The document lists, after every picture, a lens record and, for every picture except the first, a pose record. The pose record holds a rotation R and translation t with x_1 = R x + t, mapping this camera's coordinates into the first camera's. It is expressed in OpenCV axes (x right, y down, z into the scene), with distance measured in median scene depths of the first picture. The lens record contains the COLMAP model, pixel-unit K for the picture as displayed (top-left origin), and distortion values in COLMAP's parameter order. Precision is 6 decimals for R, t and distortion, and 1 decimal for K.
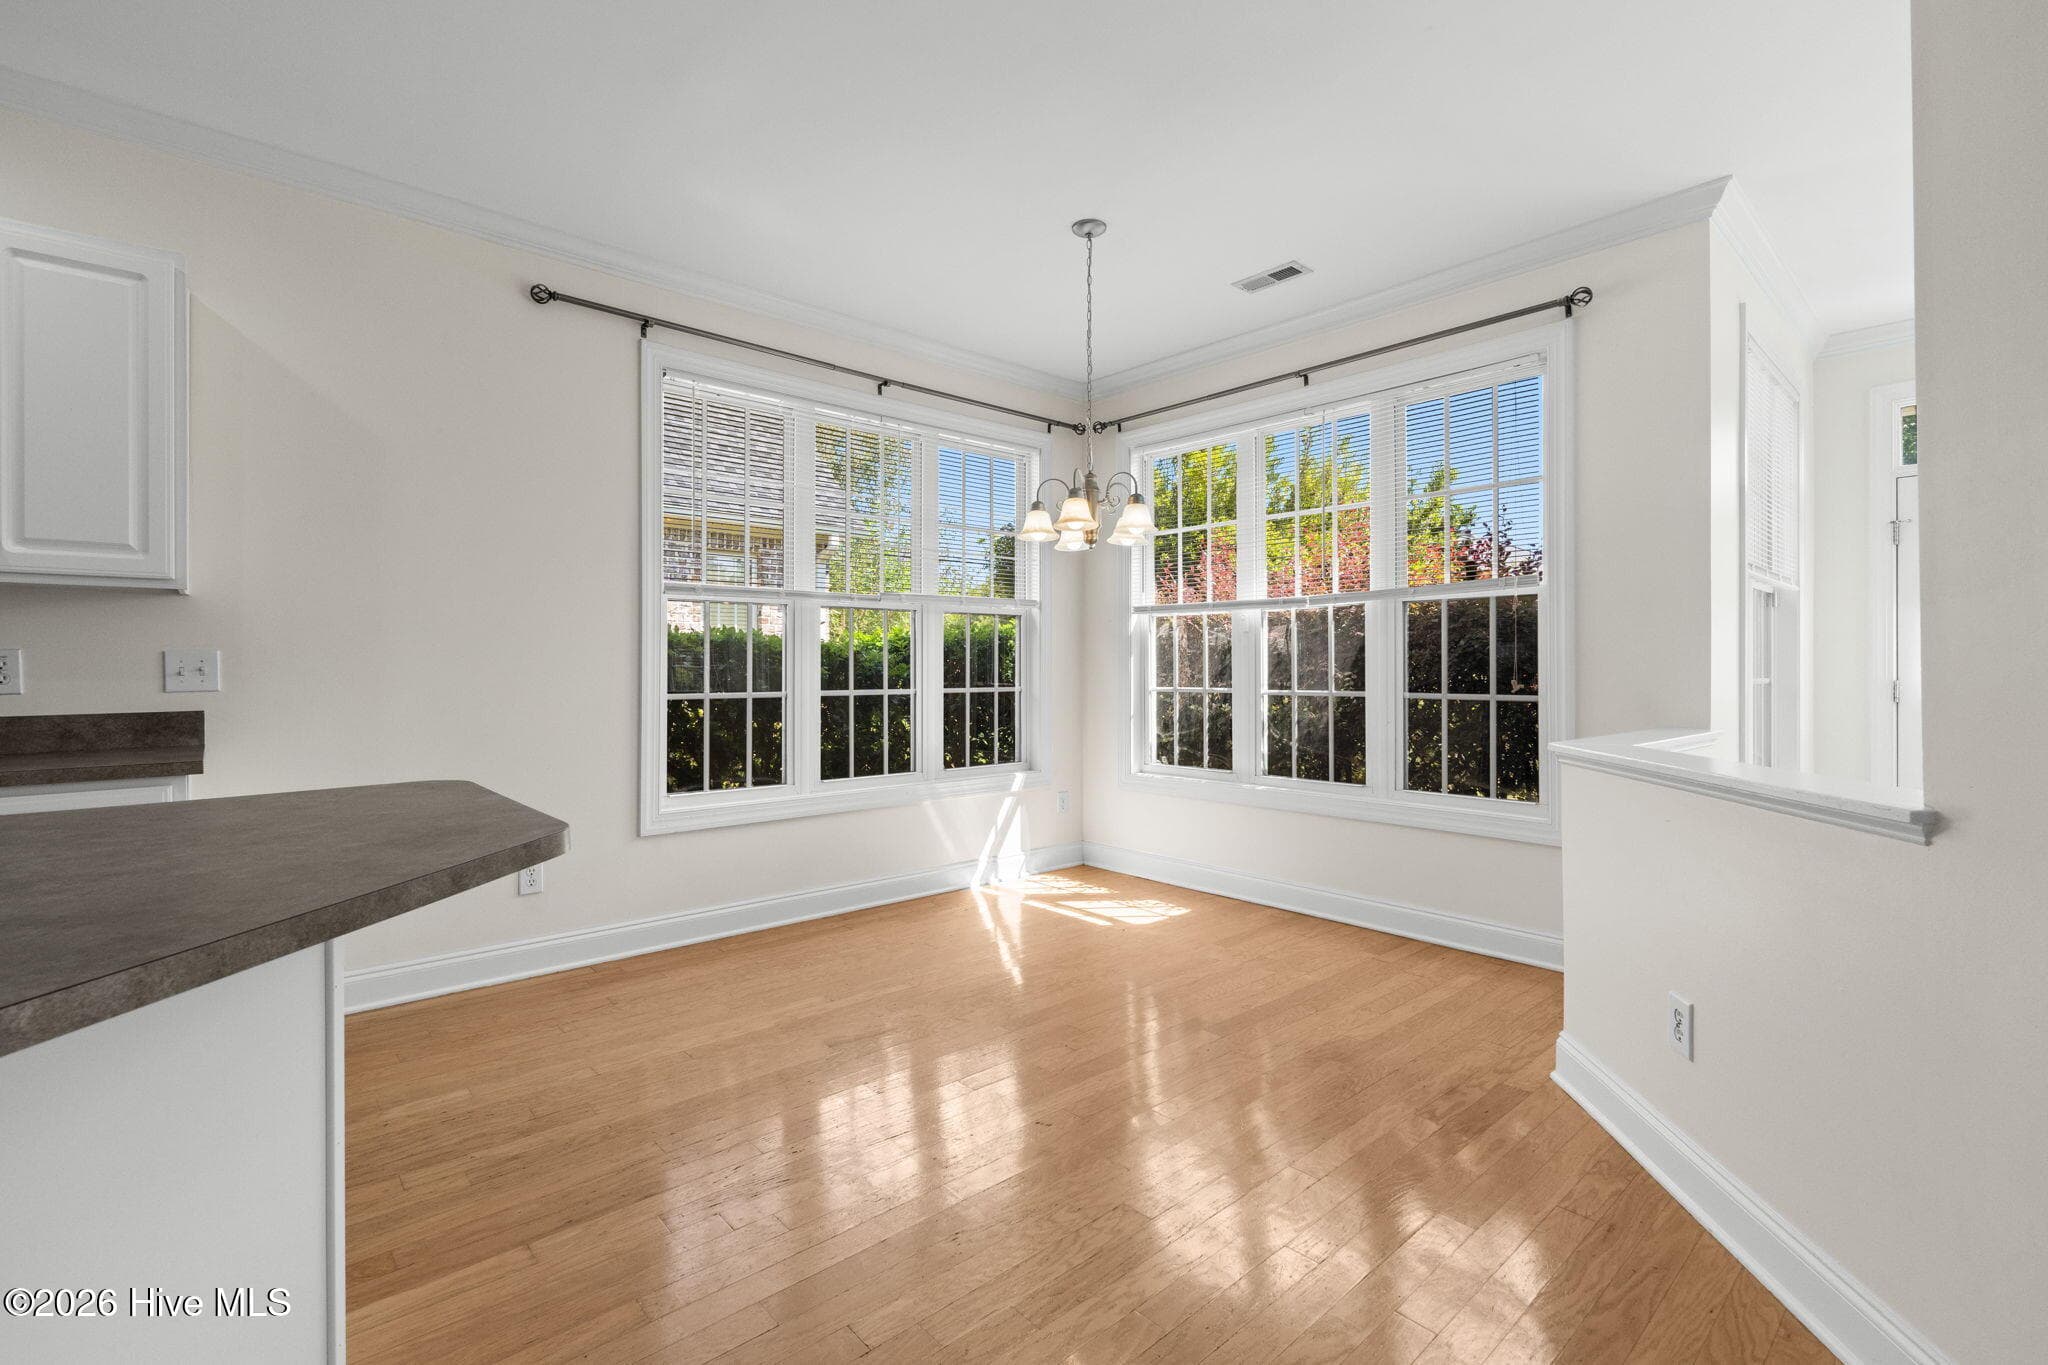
lens RADIAL K [[908.4, 0, 1025.4], [0, 908.4, 673.2], [0, 0, 1]] dist [-0.001741, -0.000178]
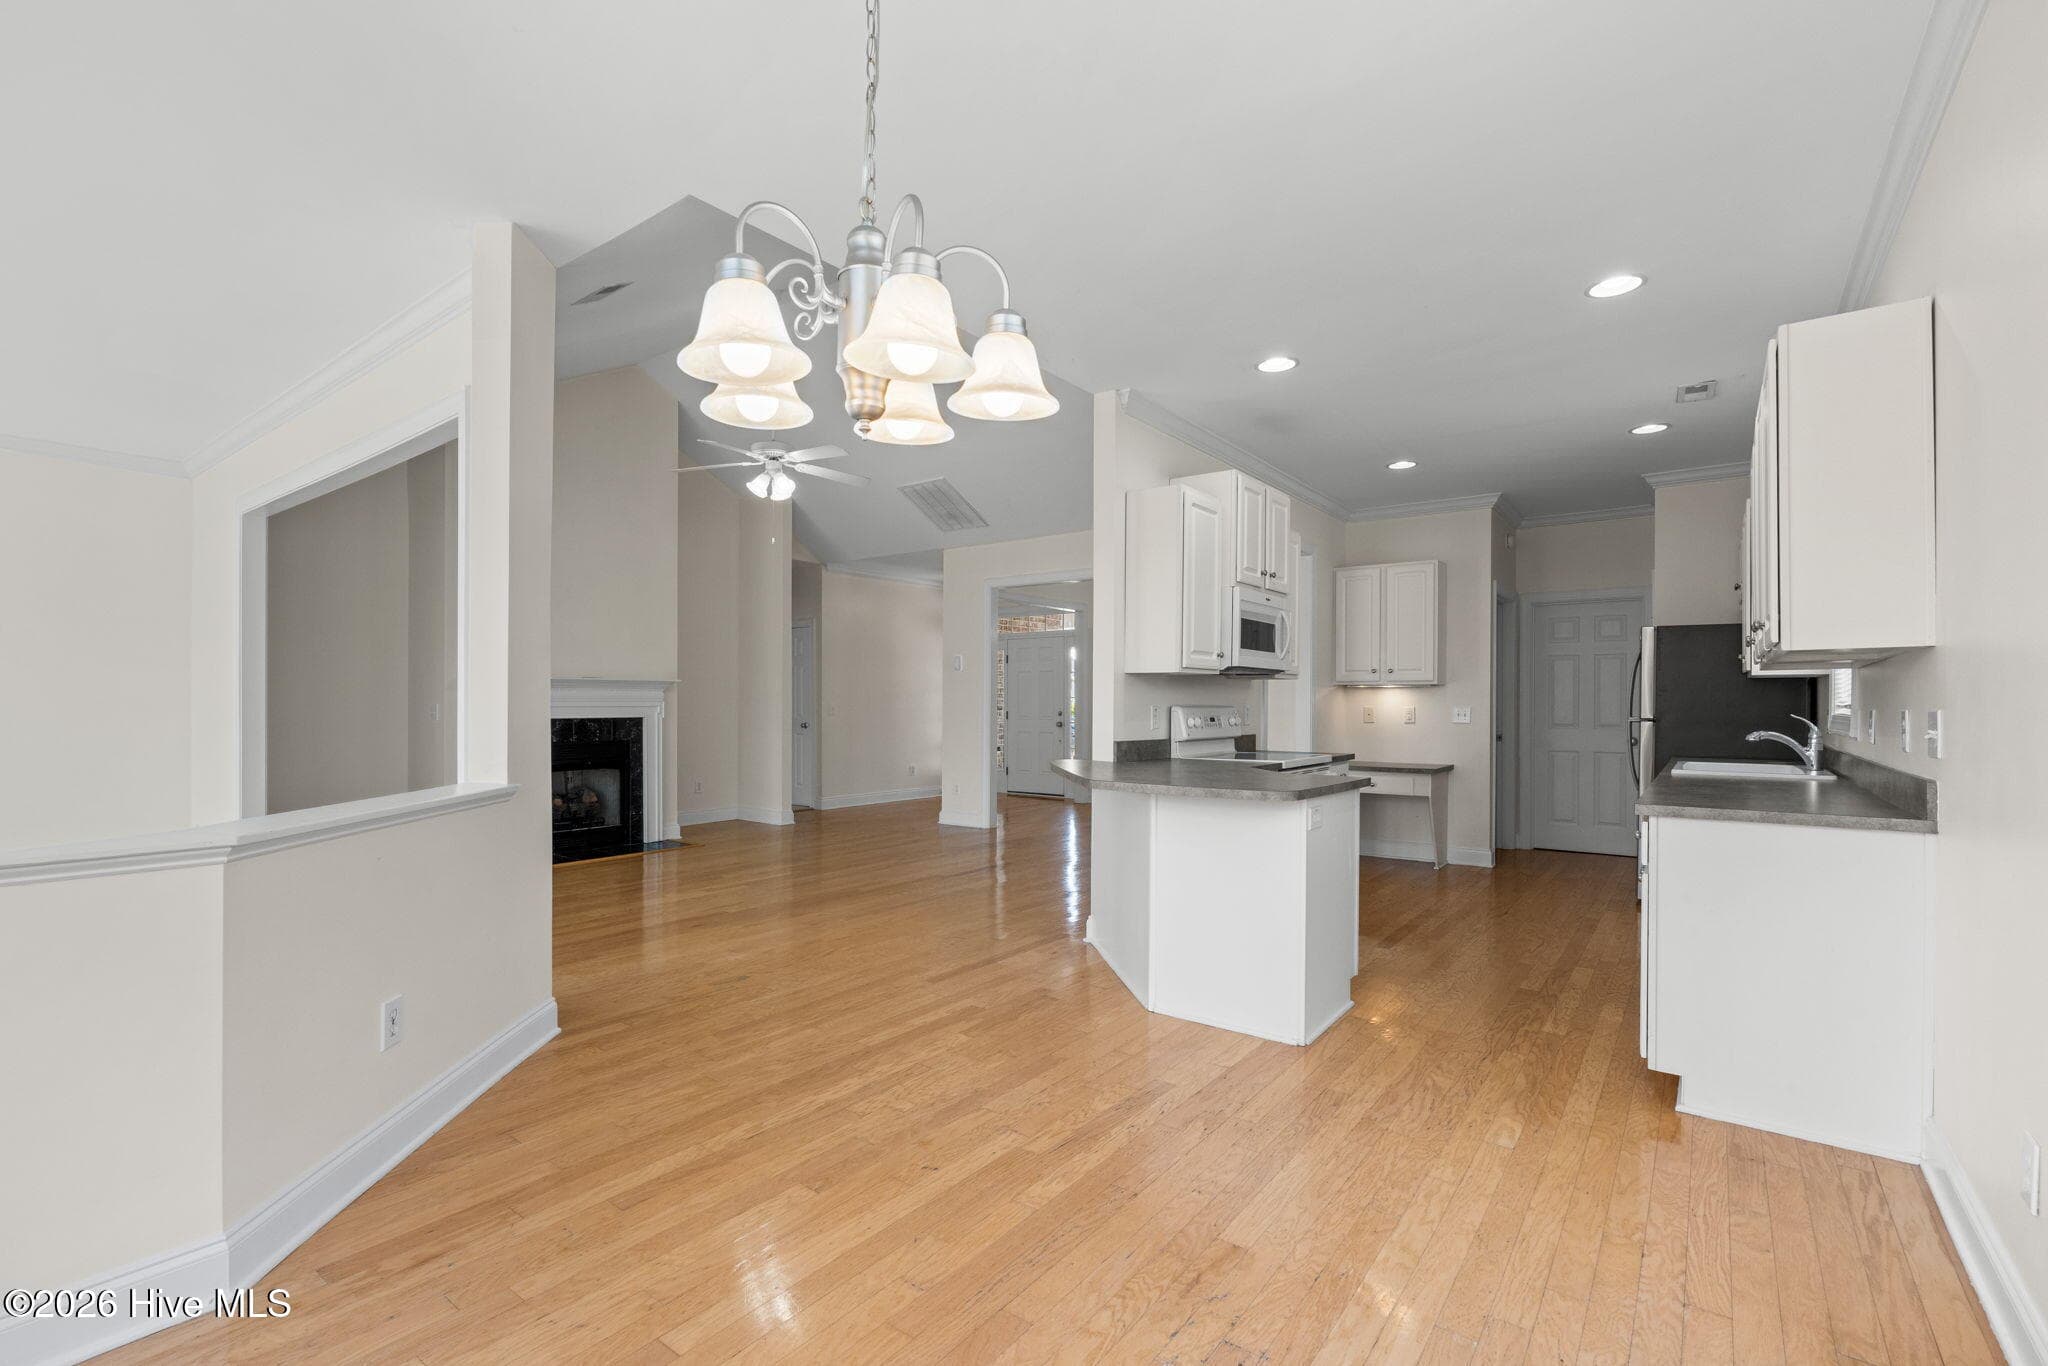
lens RADIAL K [[915.6, 0, 1018.3], [0, 915.6, 699.8], [0, 0, 1]] dist [-0.001610, -0.000218]
pose [[-0.983270, -0.002119, -0.182140, 0.069887], [-0.002596, 0.999994, 0.002376, -0.025077], [0.182133, 0.002809, -0.983270, 1.270505]]
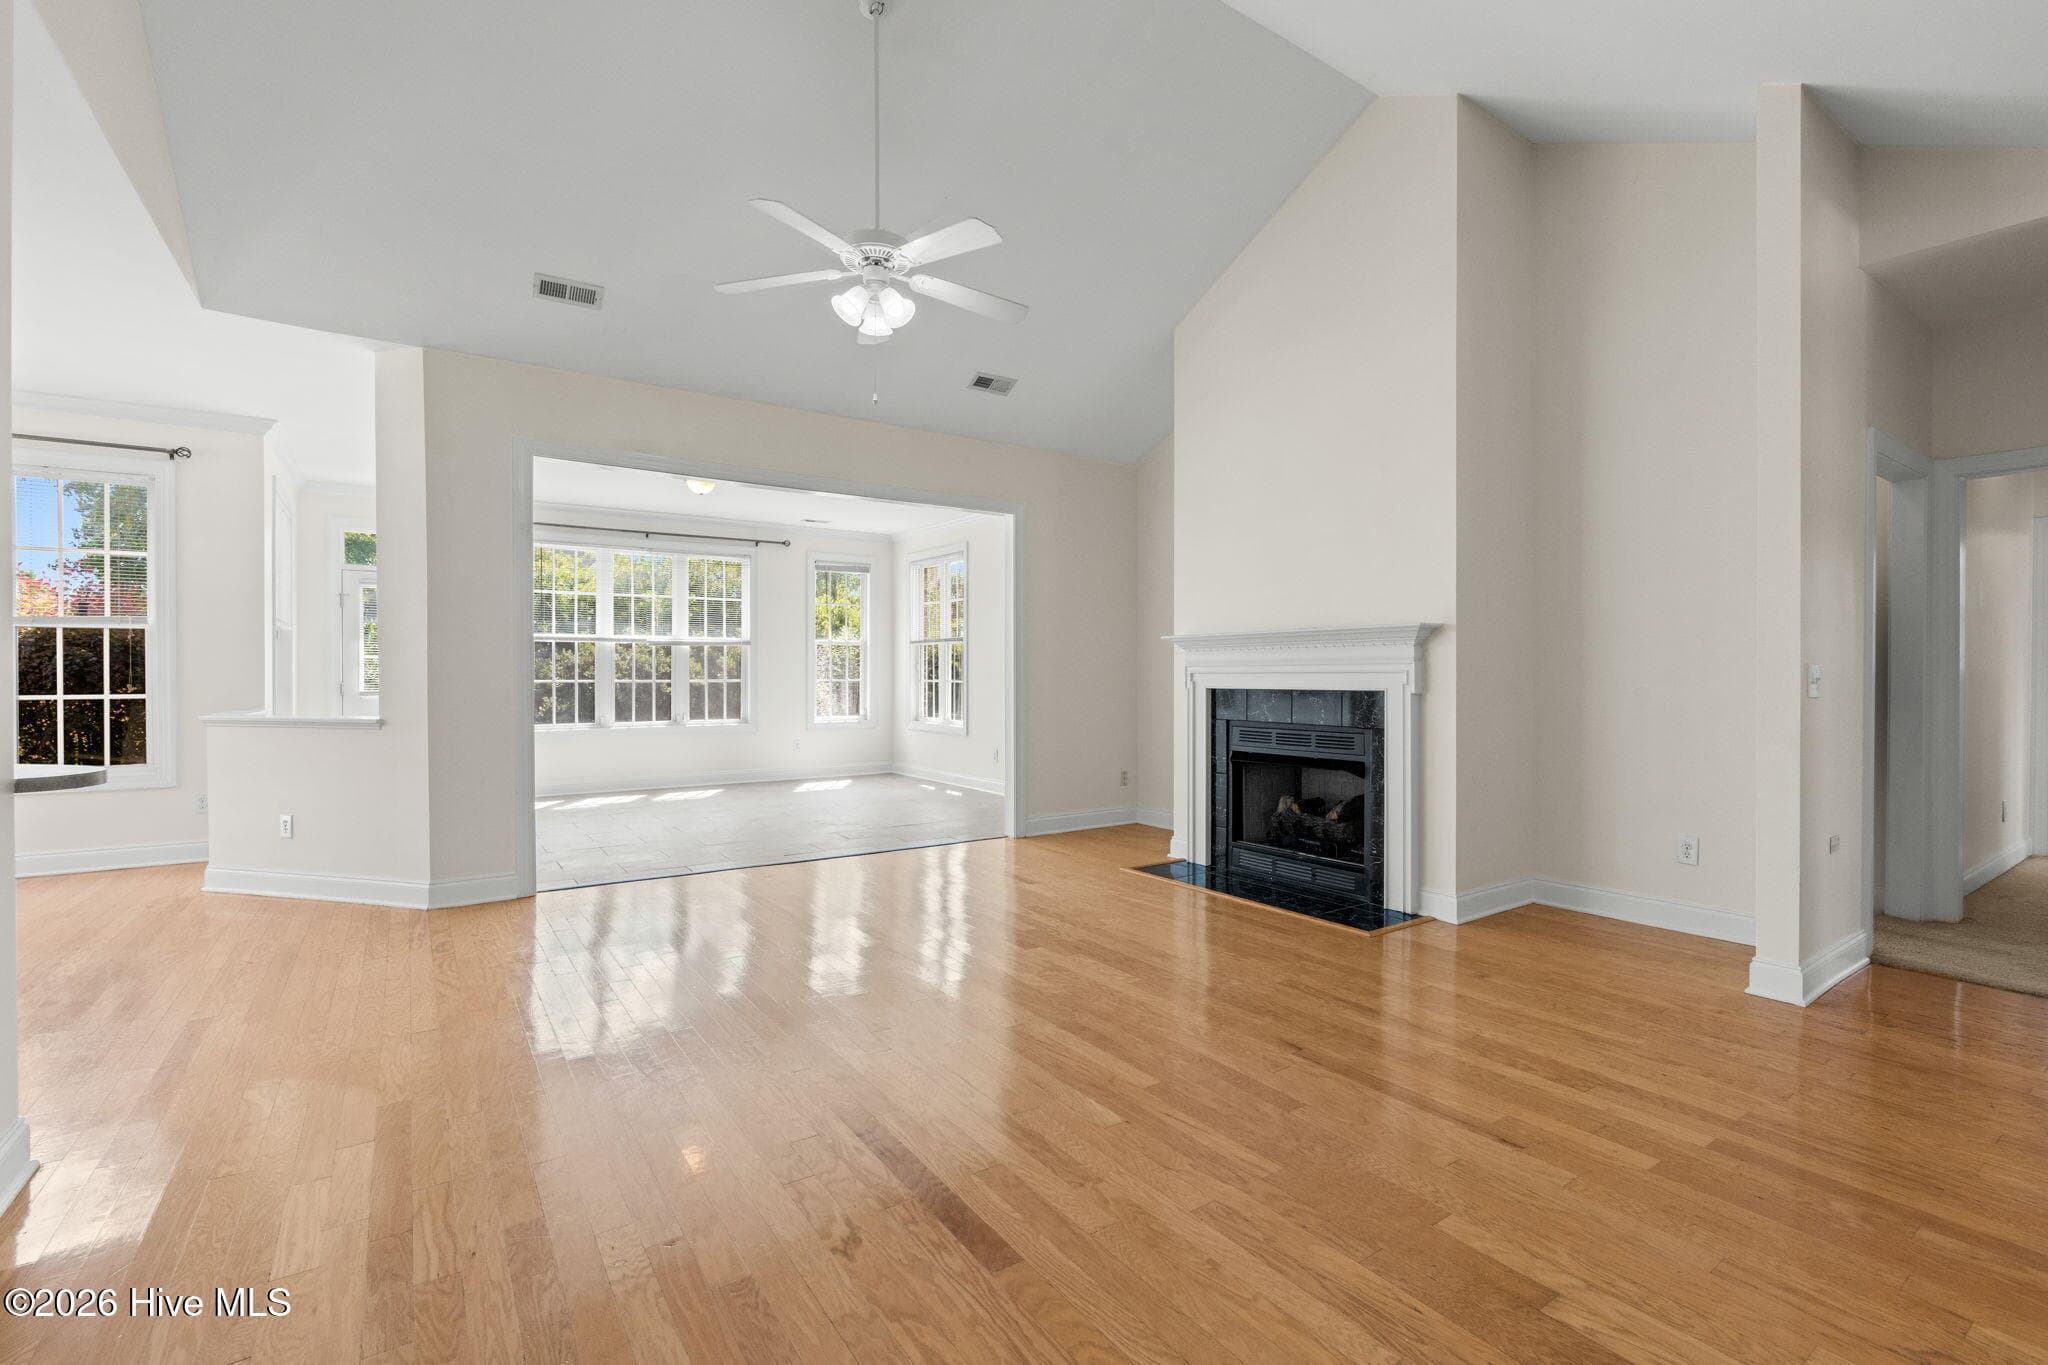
lens RADIAL K [[908.4, 0, 1025.4], [0, 908.4, 673.2], [0, 0, 1]] dist [-0.001741, -0.000178]
pose [[0.138265, 0.002516, 0.990392, -0.750237], [0.004821, 0.999983, -0.003213, 0.001553], [-0.990384, 0.005219, 0.138250, -0.693689]]
